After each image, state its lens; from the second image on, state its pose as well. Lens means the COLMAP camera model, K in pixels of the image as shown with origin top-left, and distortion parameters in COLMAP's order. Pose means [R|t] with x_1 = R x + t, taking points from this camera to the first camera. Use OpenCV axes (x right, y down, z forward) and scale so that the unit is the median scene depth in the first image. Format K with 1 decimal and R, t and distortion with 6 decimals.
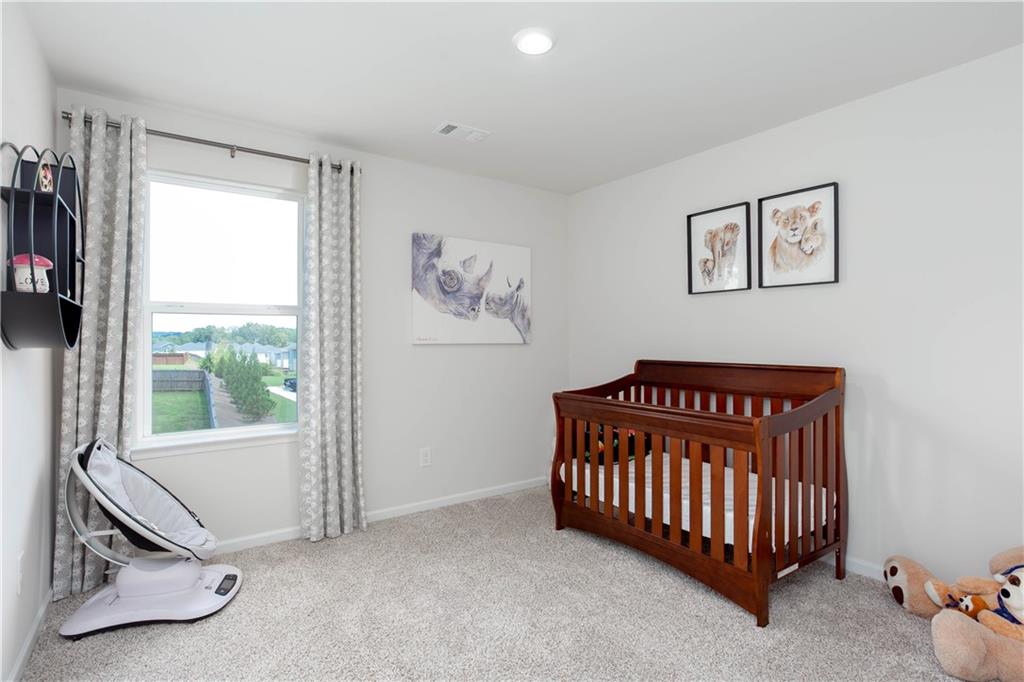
lens RADIAL K [[506.3, 0, 507.8], [0, 506.3, 334.4], [0, 0, 1]] dist [-0.025307, 0.005883]
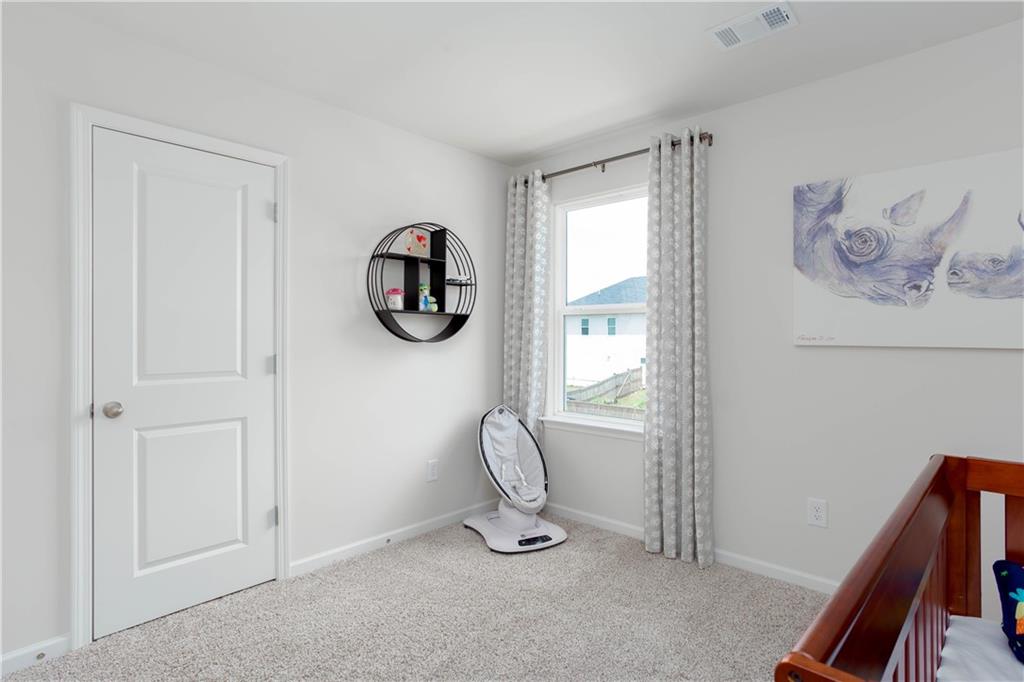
lens RADIAL K [[506.3, 0, 508.2], [0, 506.3, 338.6], [0, 0, 1]] dist [-0.025307, 0.005883]
pose [[0.221305, 0.006312, -0.975184, 0.396396], [-0.000721, 0.999980, 0.006309, 0.005548], [0.975204, -0.000693, 0.221305, 0.443128]]
